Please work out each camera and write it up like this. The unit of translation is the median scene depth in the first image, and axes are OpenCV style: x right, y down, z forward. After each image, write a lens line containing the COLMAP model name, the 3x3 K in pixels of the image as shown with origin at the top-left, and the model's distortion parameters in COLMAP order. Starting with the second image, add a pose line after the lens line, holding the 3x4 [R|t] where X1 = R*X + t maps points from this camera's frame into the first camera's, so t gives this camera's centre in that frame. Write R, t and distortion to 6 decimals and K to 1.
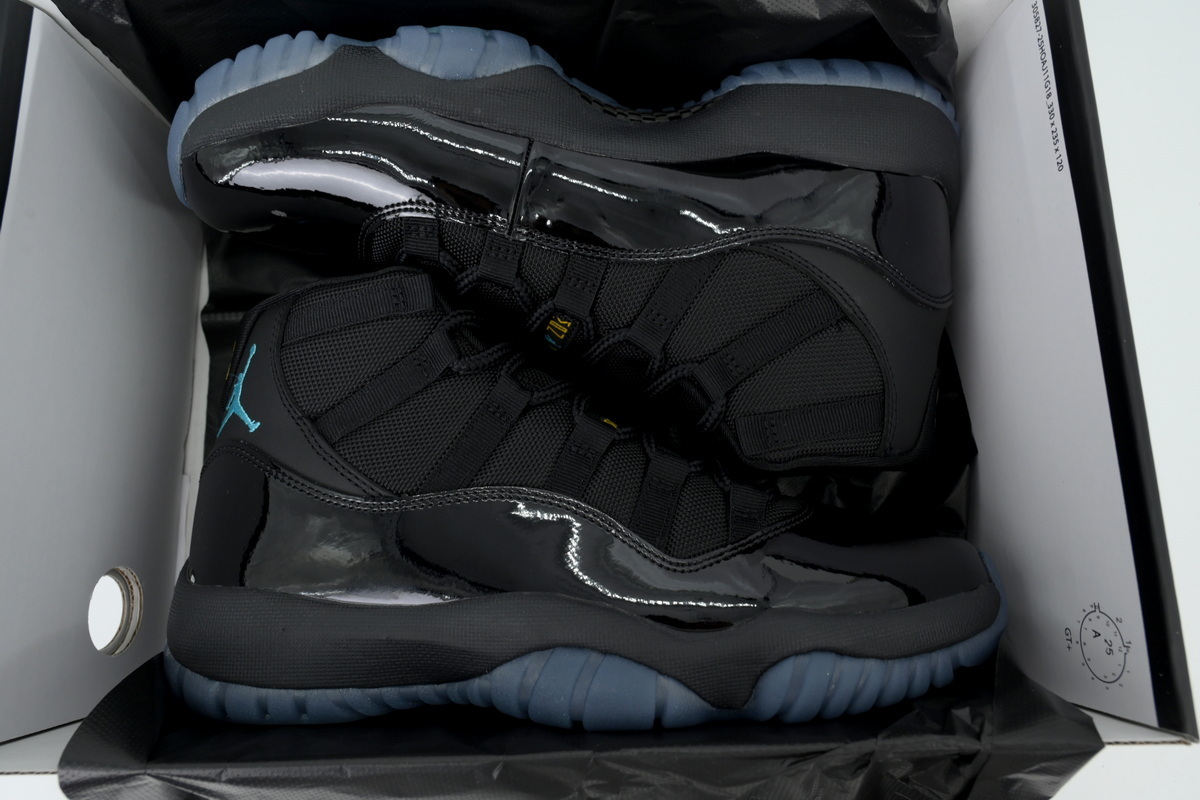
lens RADIAL K [[829.7, 0, 601.6], [0, 829.7, 398.2], [0, 0, 1]] dist [-0.038792, 0.000193]
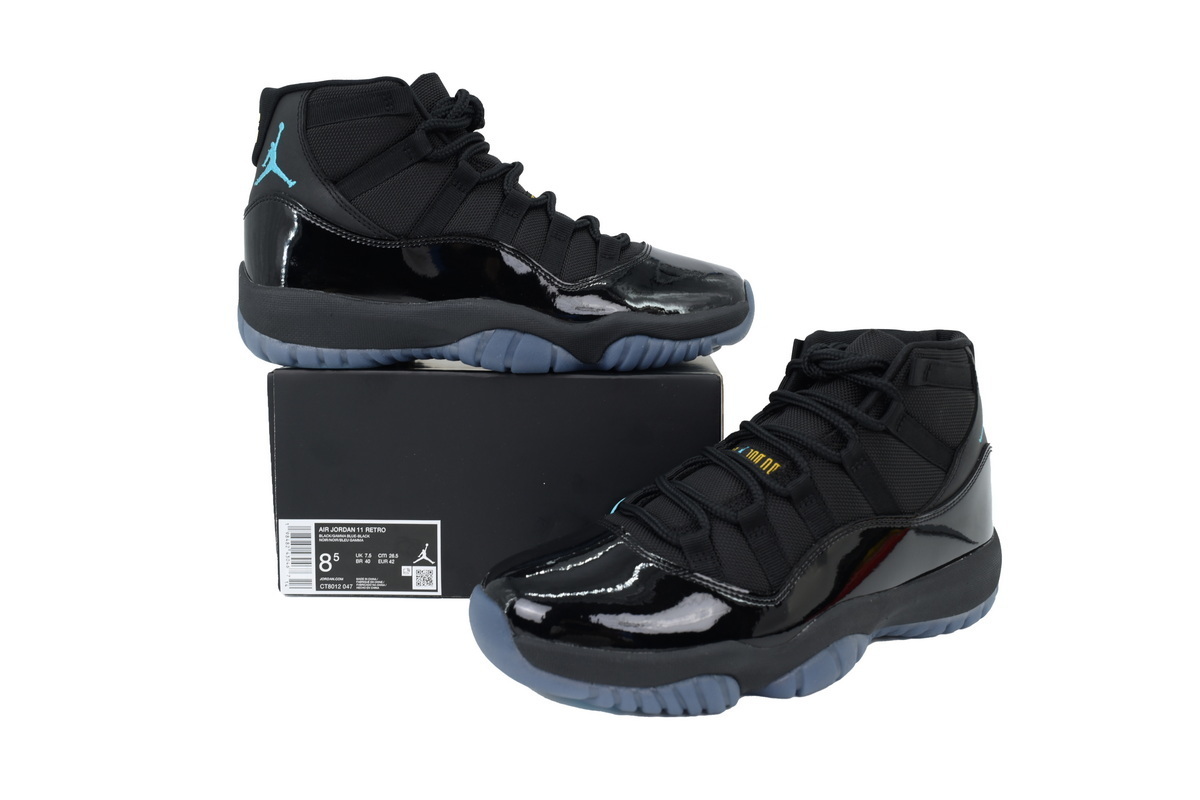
lens RADIAL K [[940.6, 0, 601.9], [0, 940.6, 403.6], [0, 0, 1]] dist [-0.006128, -0.003913]
pose [[0.976696, 0.006907, 0.214515, -0.258105], [-0.085931, 0.928462, 0.361351, -0.290218], [-0.196673, -0.371364, 0.907419, -0.910801]]
